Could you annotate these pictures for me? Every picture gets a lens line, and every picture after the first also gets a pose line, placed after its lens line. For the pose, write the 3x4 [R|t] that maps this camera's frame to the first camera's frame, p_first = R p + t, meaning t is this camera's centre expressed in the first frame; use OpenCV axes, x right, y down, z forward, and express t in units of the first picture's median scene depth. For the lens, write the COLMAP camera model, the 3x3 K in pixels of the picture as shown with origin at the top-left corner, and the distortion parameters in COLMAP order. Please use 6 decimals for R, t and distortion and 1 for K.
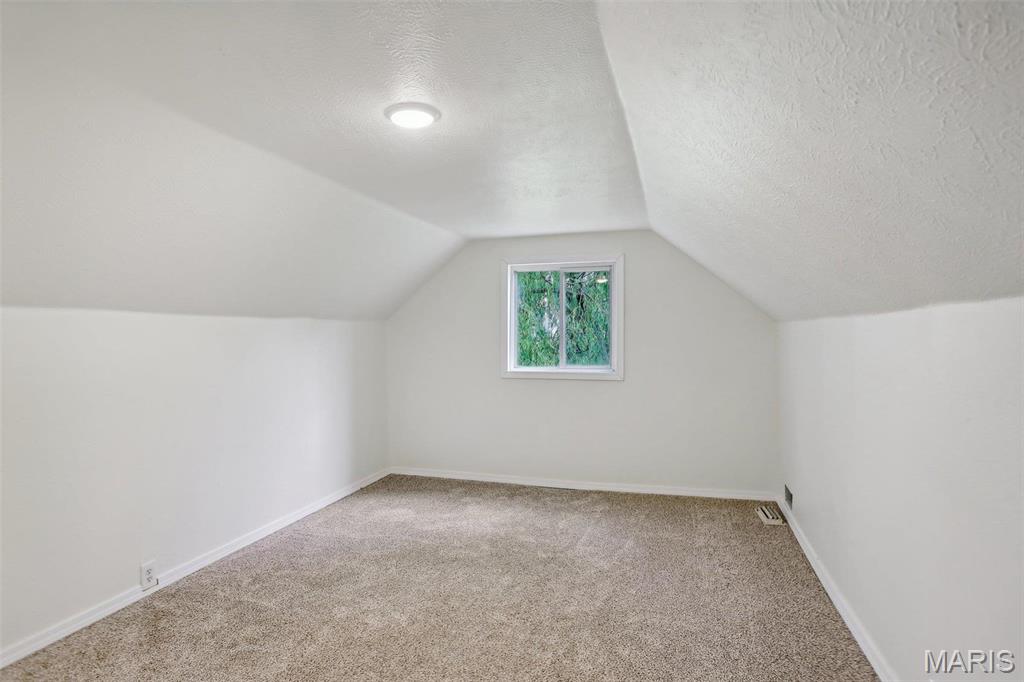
lens RADIAL K [[533.2, 0, 508.9], [0, 533.2, 339.3], [0, 0, 1]] dist [-0.070698, 0.038149]
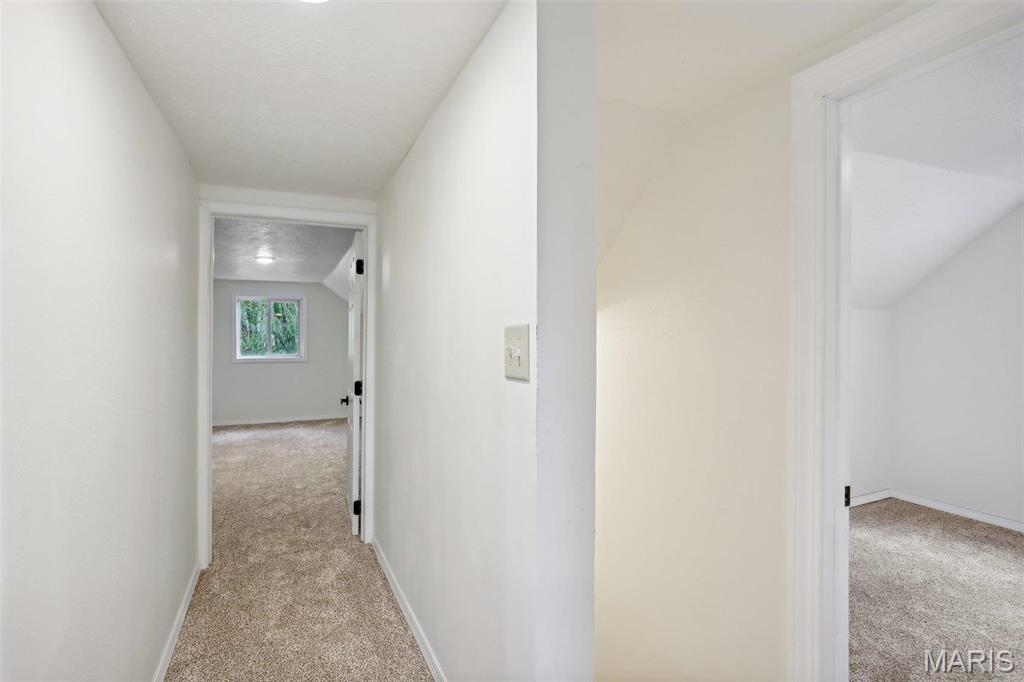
lens RADIAL K [[533.2, 0, 508.9], [0, 533.2, 339.3], [0, 0, 1]] dist [-0.070698, 0.038149]
pose [[0.749528, -0.001056, 0.661972, -0.483866], [0.001674, 0.999999, -0.000300, 0.001181], [-0.661970, 0.001332, 0.749529, -0.890813]]
